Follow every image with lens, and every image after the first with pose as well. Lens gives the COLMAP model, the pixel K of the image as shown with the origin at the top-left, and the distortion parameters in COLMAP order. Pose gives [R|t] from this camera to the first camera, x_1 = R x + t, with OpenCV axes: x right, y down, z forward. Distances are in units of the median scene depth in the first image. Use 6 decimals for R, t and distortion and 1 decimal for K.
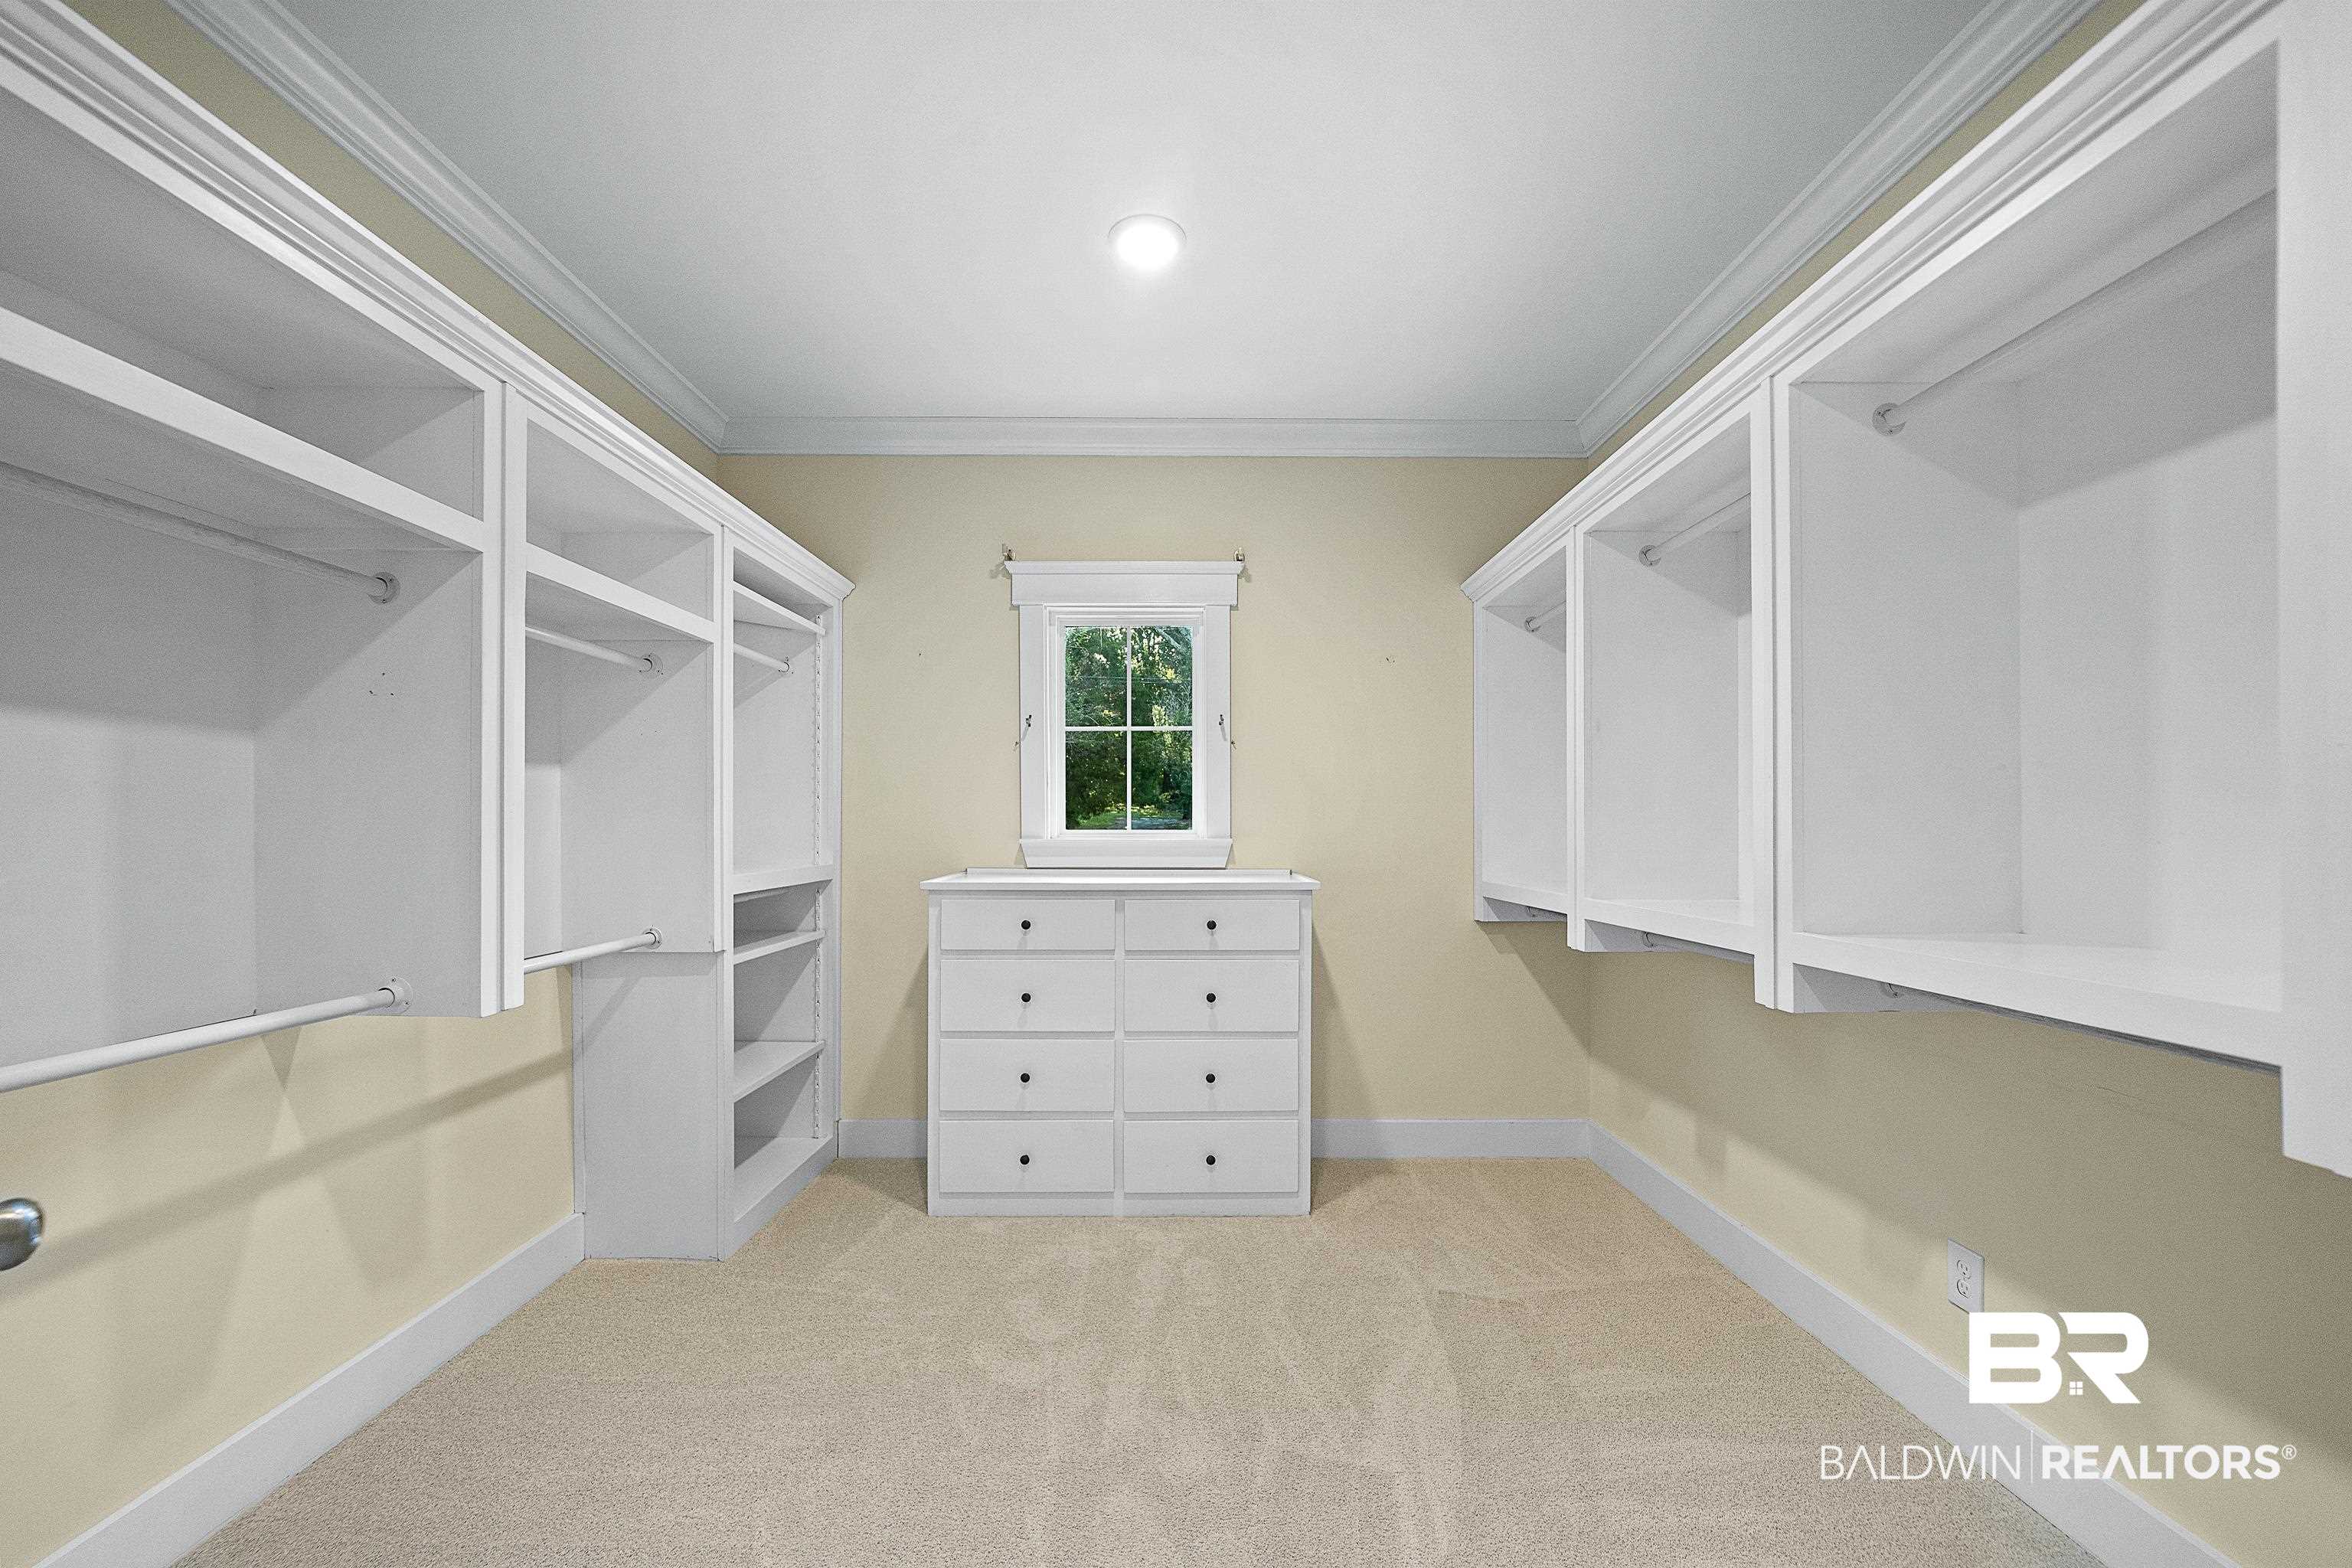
lens RADIAL K [[927.0, 0, 1174.0], [0, 927.0, 808.3], [0, 0, 1]] dist [-0.008551, 0.001476]
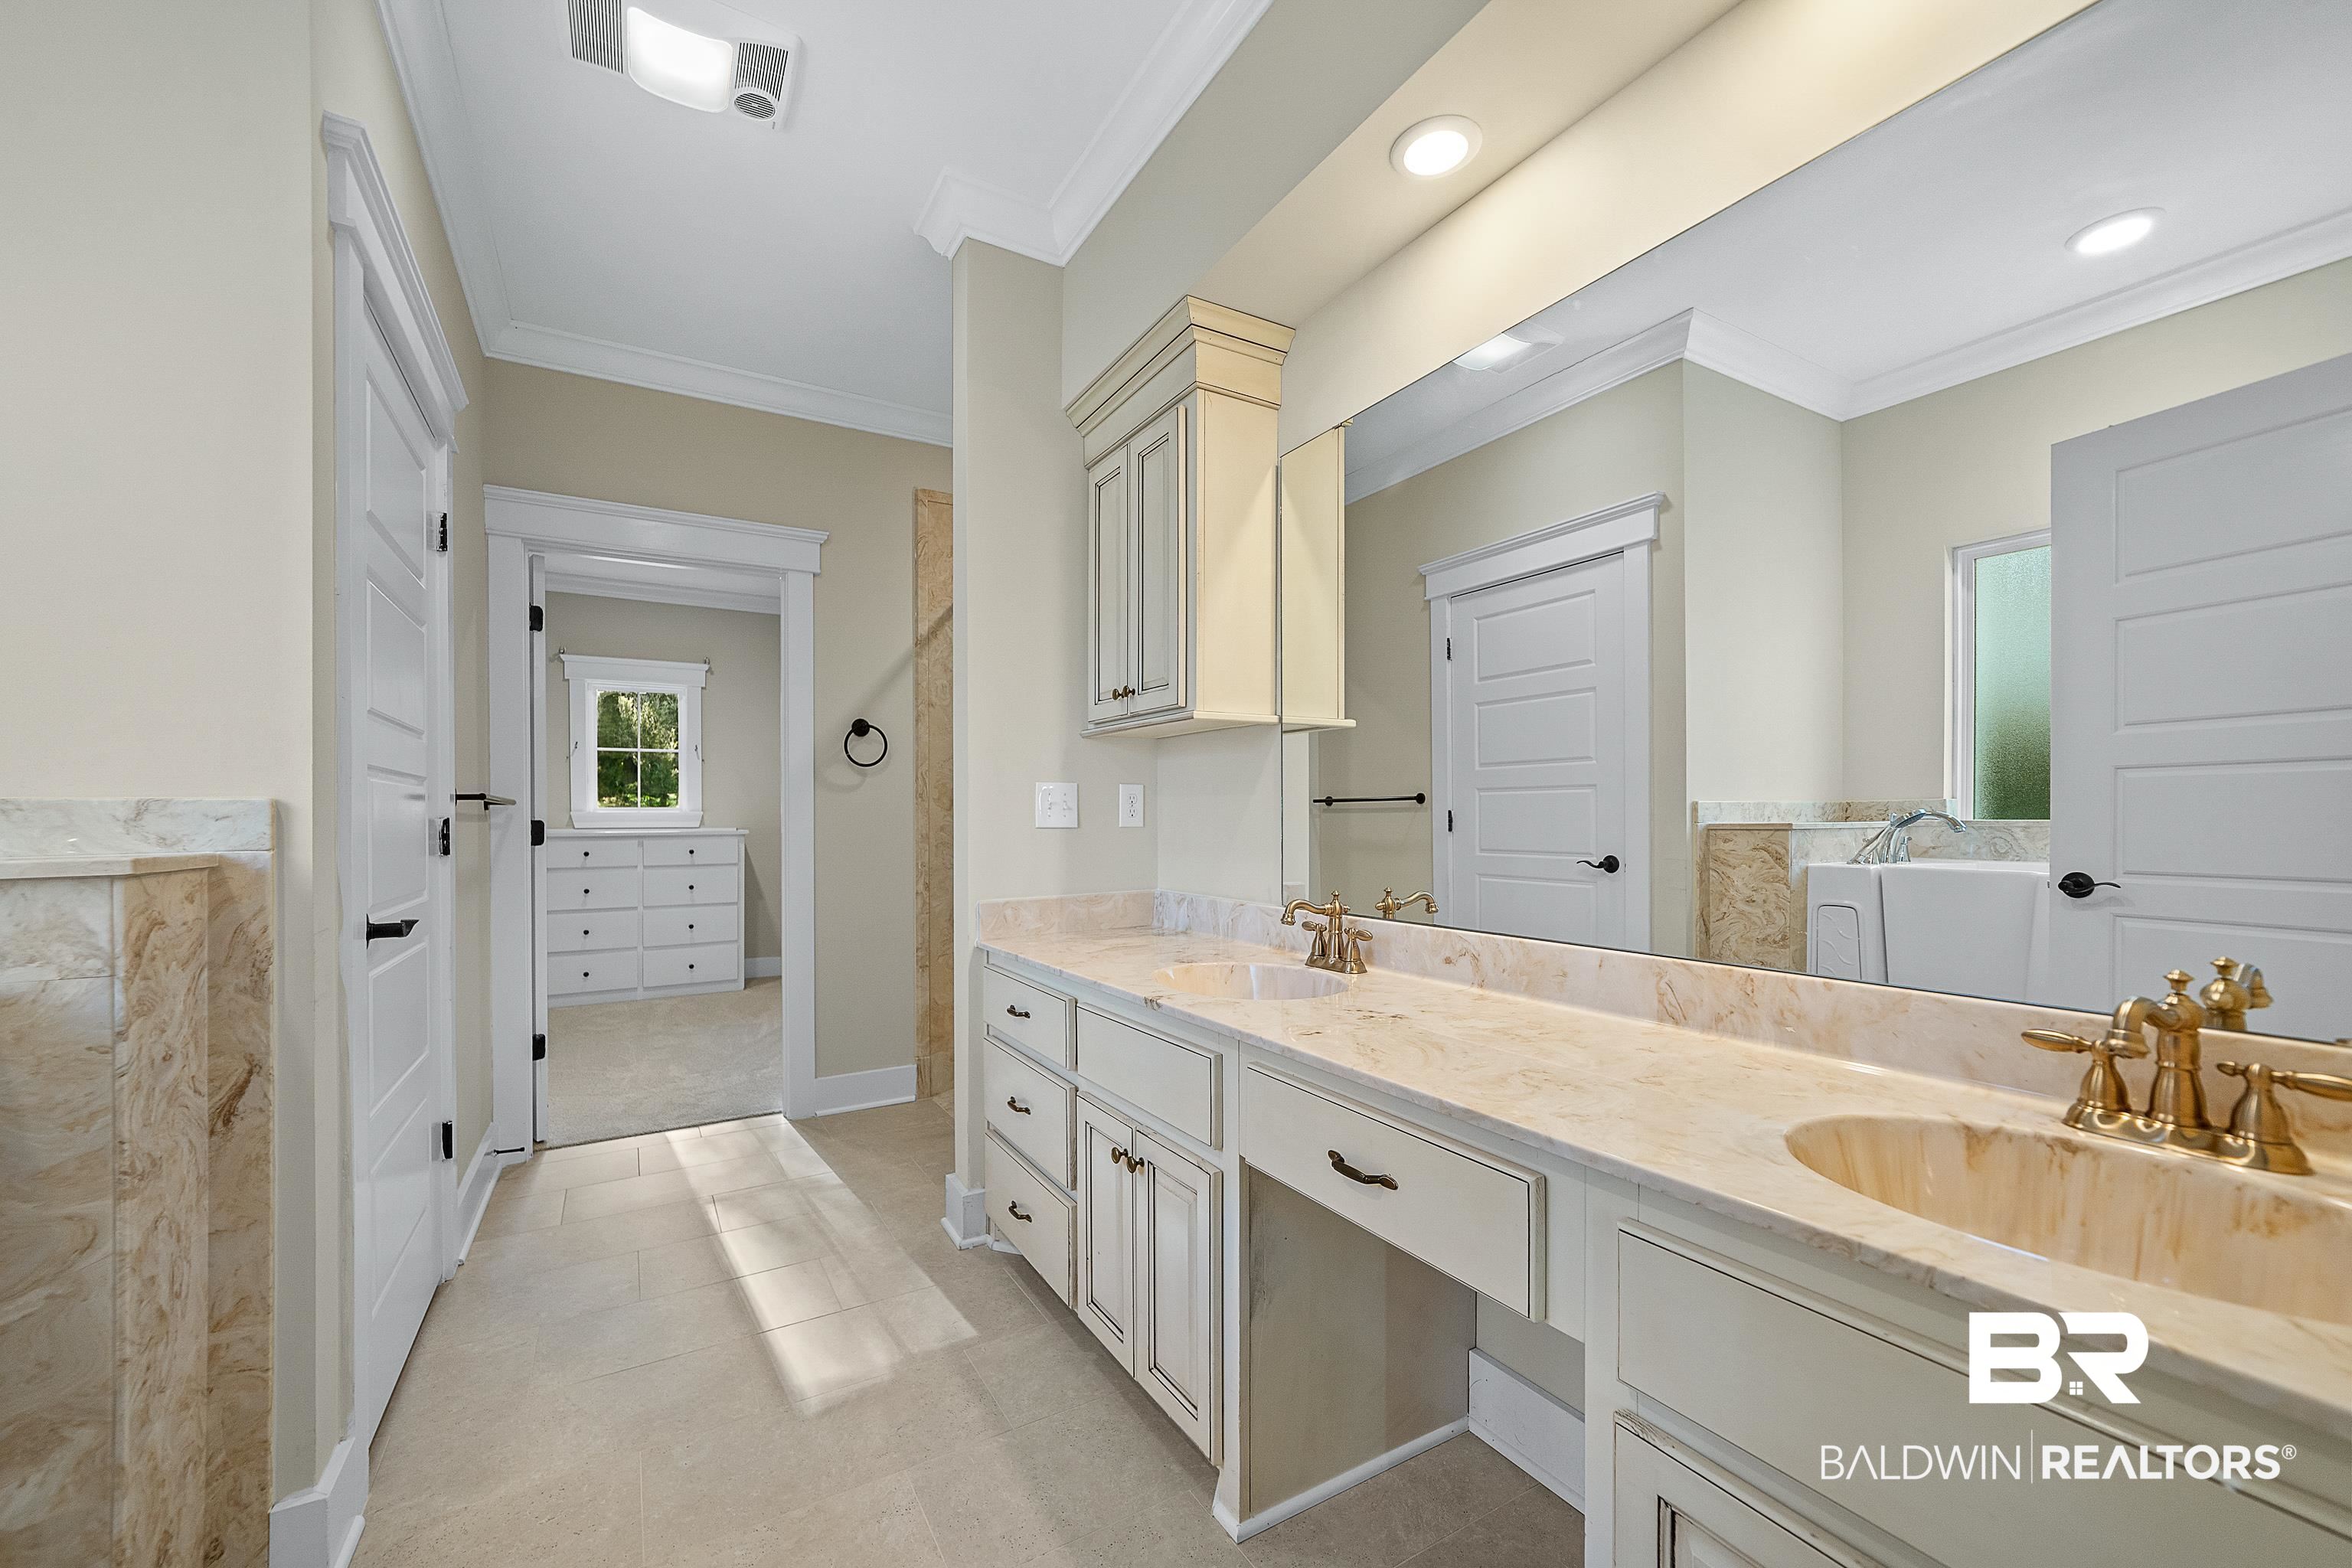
lens RADIAL K [[927.0, 0, 1161.9], [0, 927.0, 807.2], [0, 0, 1]] dist [-0.008551, 0.001476]
pose [[0.868385, -0.002409, 0.495884, -0.060994], [-0.005680, 0.999874, 0.014806, -0.008575], [-0.495857, -0.015674, 0.868262, -1.110094]]
